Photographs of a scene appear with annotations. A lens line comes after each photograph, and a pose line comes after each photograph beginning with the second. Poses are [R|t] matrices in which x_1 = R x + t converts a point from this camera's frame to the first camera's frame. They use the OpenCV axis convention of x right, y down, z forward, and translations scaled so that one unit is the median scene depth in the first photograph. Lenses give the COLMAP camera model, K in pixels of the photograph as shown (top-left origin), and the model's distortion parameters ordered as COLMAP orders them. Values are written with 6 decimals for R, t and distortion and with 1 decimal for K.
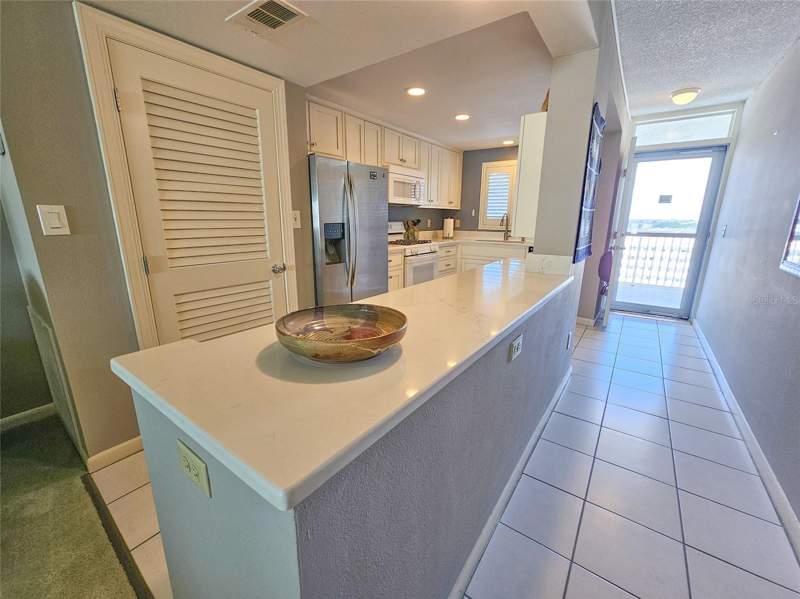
lens RADIAL K [[328.5, 0, 404.3], [0, 328.5, 297.8], [0, 0, 1]] dist [-0.024001, 0.009372]
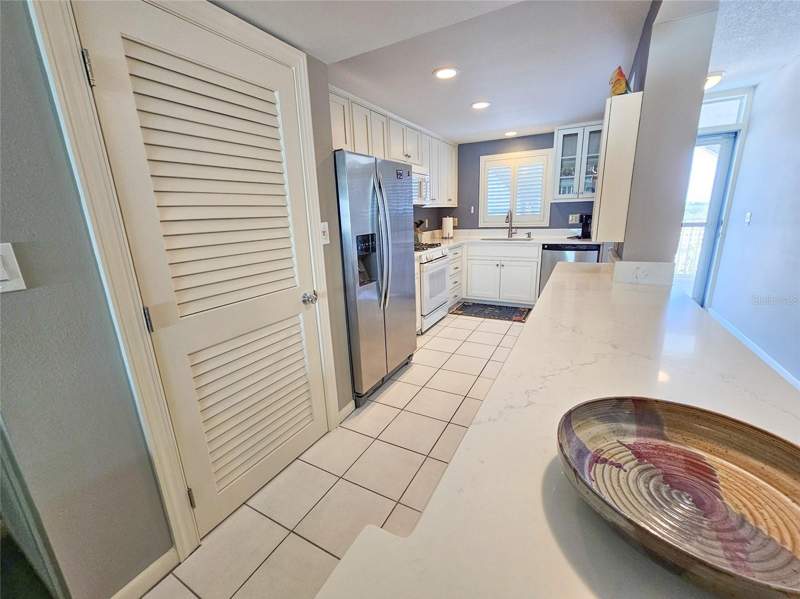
lens RADIAL K [[328.5, 0, 404.3], [0, 328.5, 297.8], [0, 0, 1]] dist [-0.024001, 0.009372]
pose [[0.991155, -0.074597, 0.109763, -0.162498], [0.073353, 0.997188, 0.015333, -0.056101], [-0.110598, -0.007146, 0.993839, 0.129585]]
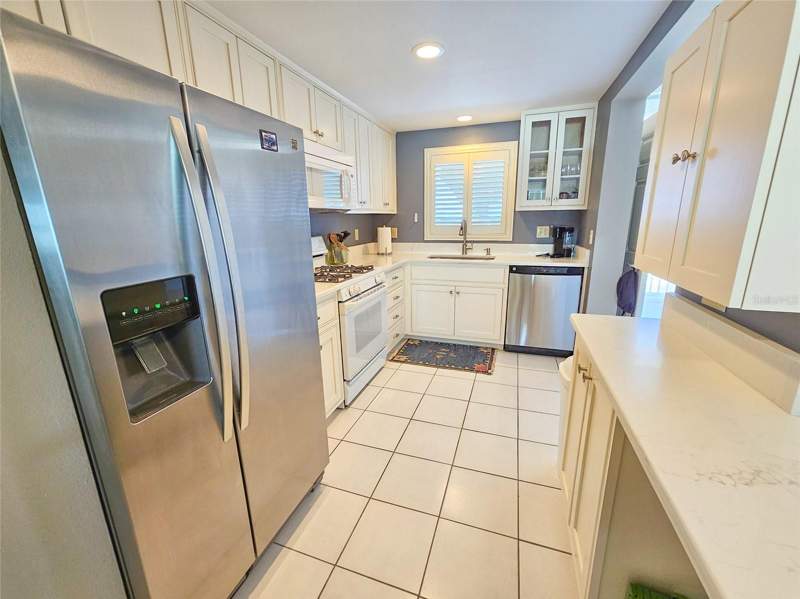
lens RADIAL K [[328.5, 0, 404.3], [0, 328.5, 297.8], [0, 0, 1]] dist [-0.024001, 0.009372]
pose [[0.955730, -0.091566, 0.279636, -0.053689], [0.092016, 0.995691, 0.011549, -0.143460], [-0.279488, 0.014694, 0.960037, 0.475780]]
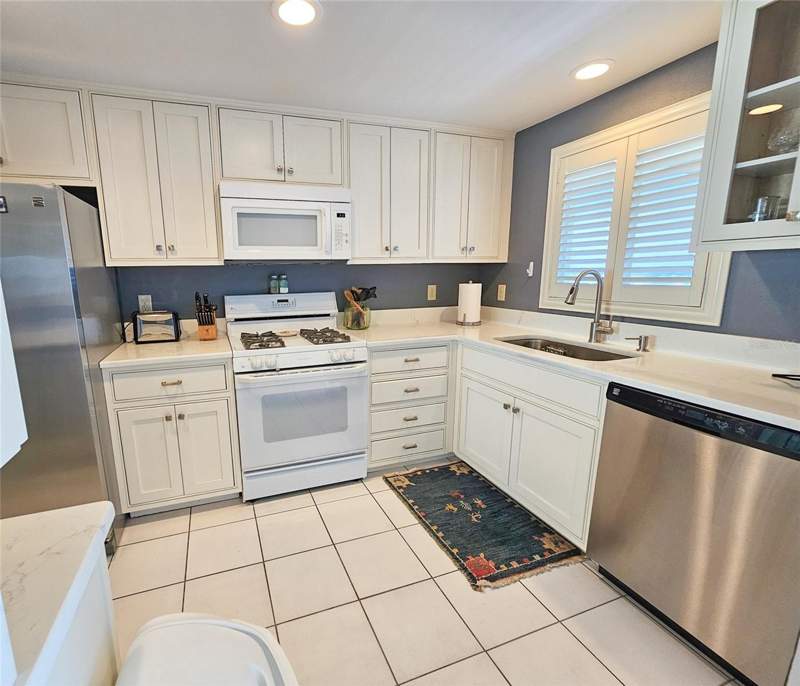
lens RADIAL K [[374.6, 0, 344.1], [0, 374.6, 342.9], [0, 0, 1]] dist [-0.013824, 0.000053]
pose [[0.815459, 0.085183, -0.572513, 0.463933], [-0.115385, 0.993183, -0.016574, -0.195267], [0.567198, 0.079575, 0.819728, 0.717586]]
